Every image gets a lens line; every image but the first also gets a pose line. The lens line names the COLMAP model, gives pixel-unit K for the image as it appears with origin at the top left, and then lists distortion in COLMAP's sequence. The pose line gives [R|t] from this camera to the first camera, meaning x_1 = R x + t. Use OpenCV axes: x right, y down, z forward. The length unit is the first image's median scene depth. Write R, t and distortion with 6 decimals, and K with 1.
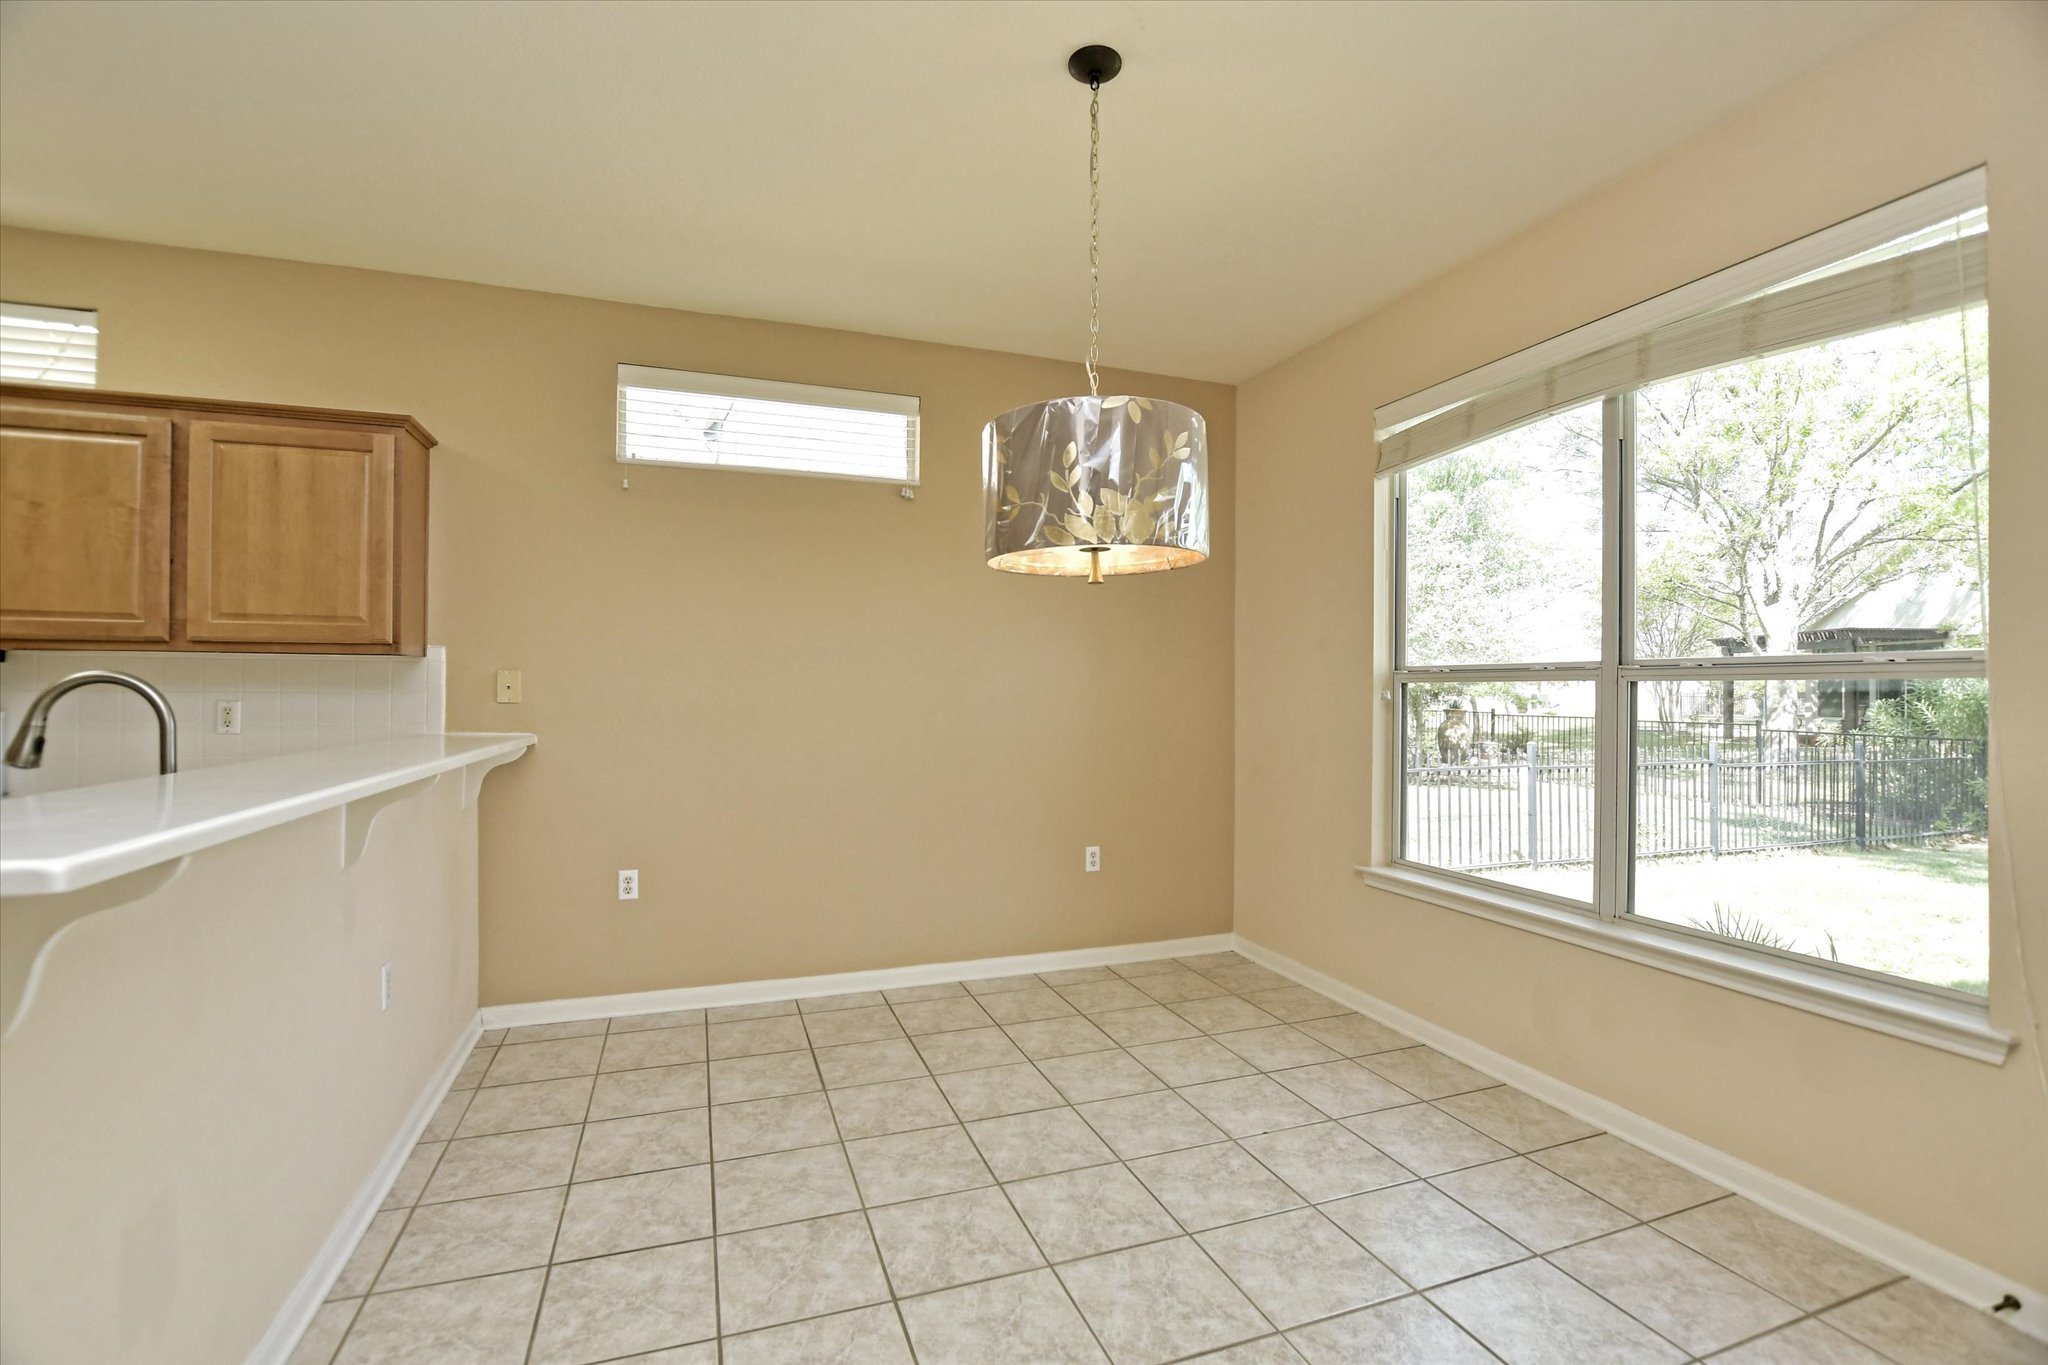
lens RADIAL K [[885.8, 0, 1002.9], [0, 885.8, 692.1], [0, 0, 1]] dist [-0.033508, 0.004860]
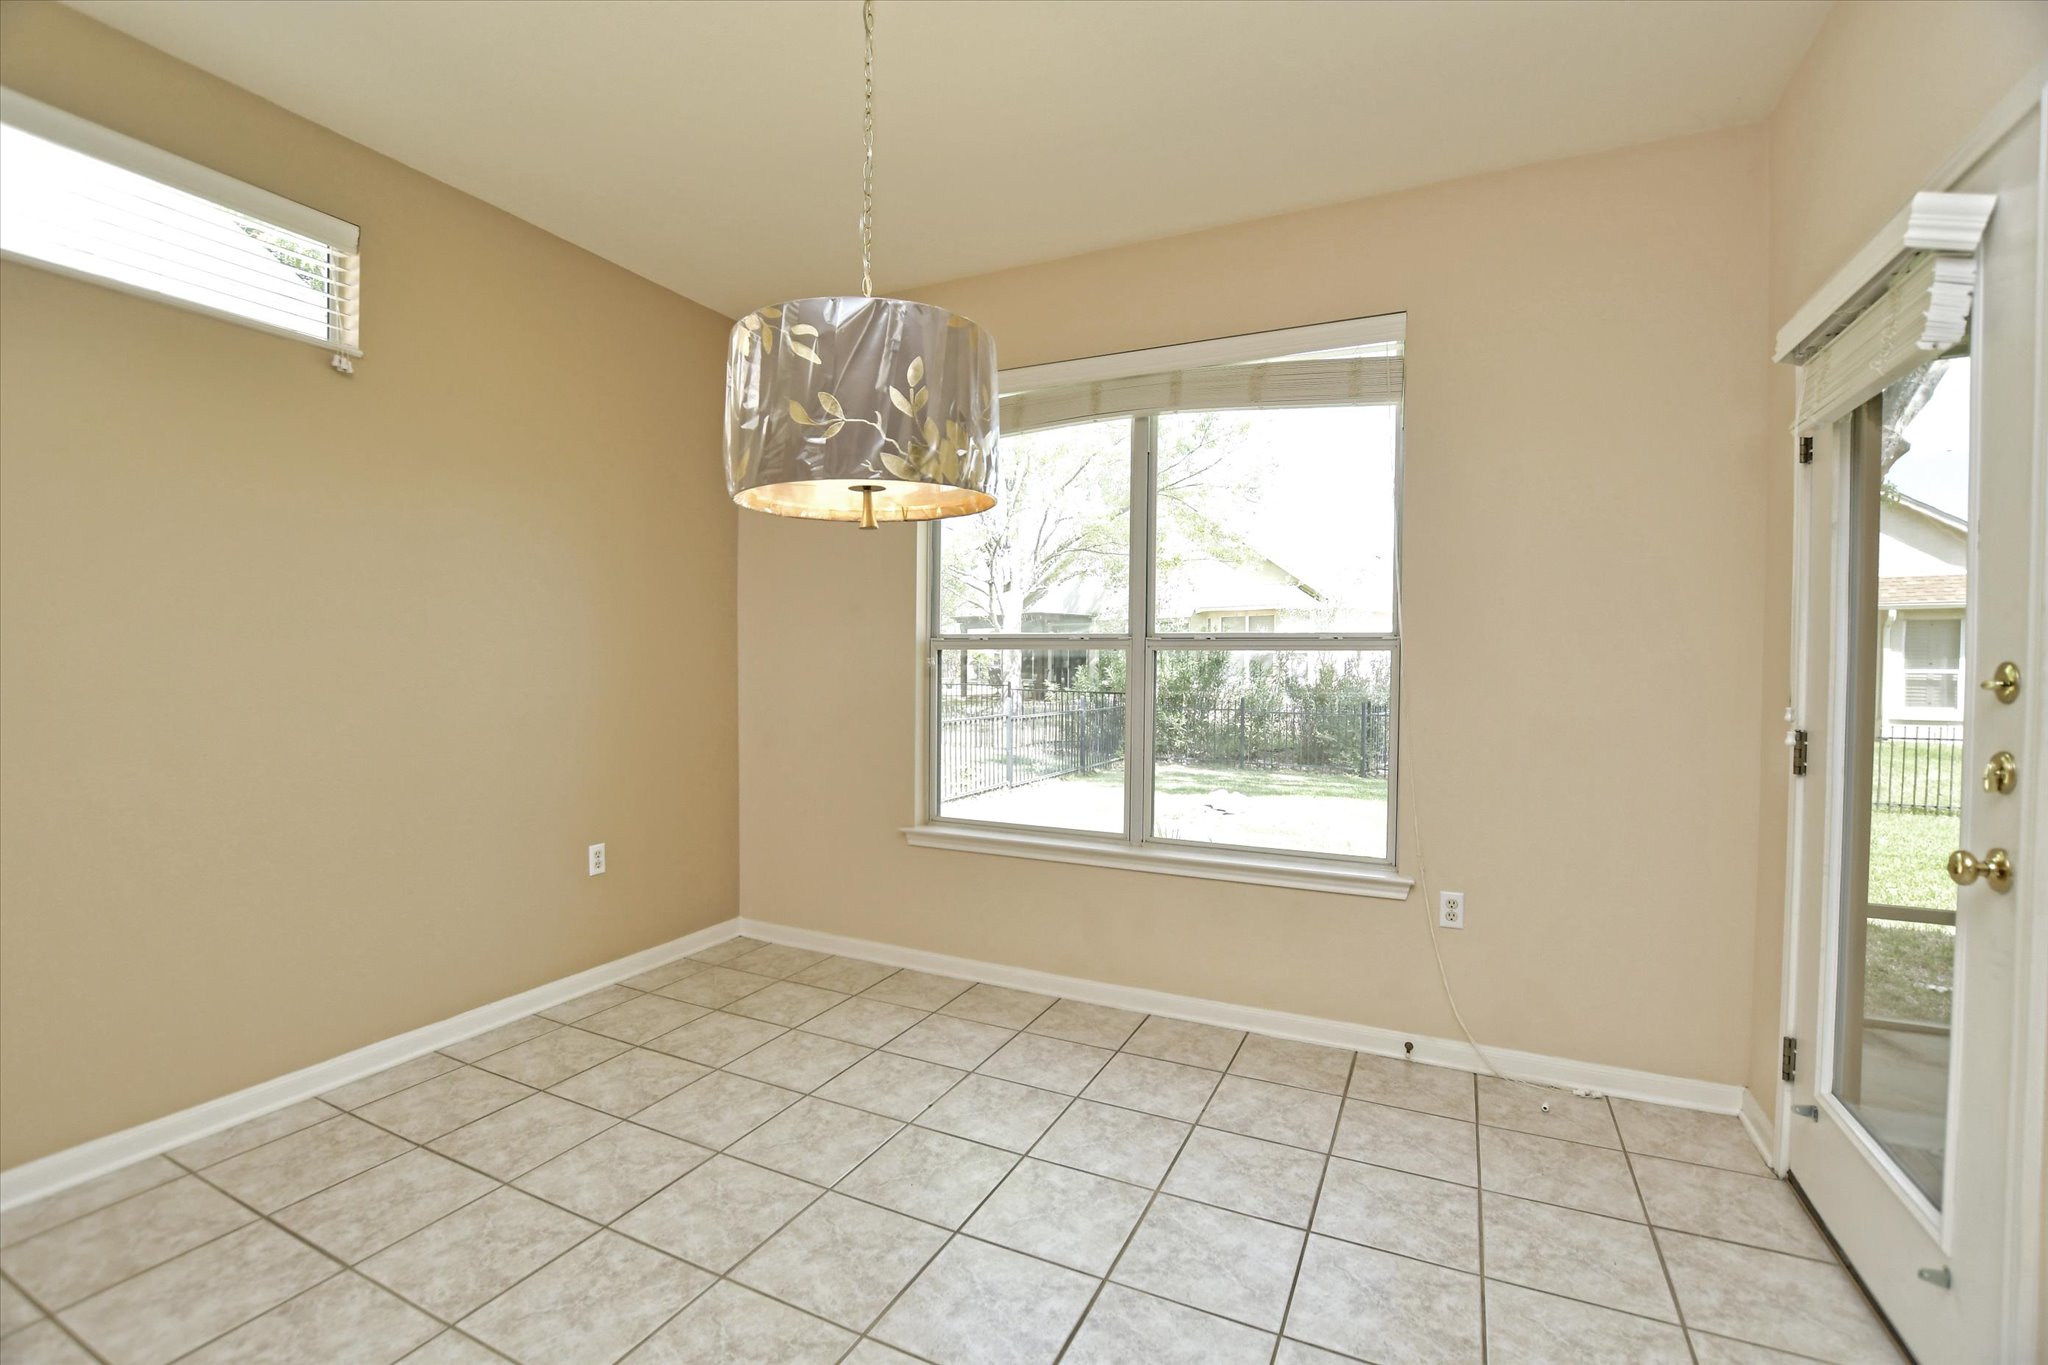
lens RADIAL K [[895.7, 0, 1021.5], [0, 895.7, 686.9], [0, 0, 1]] dist [-0.026118, 0.000998]
pose [[0.720565, -0.018127, 0.693150, -0.275031], [-0.003664, 0.999545, 0.029948, 0.002159], [-0.693378, -0.024119, 0.720171, 0.194141]]
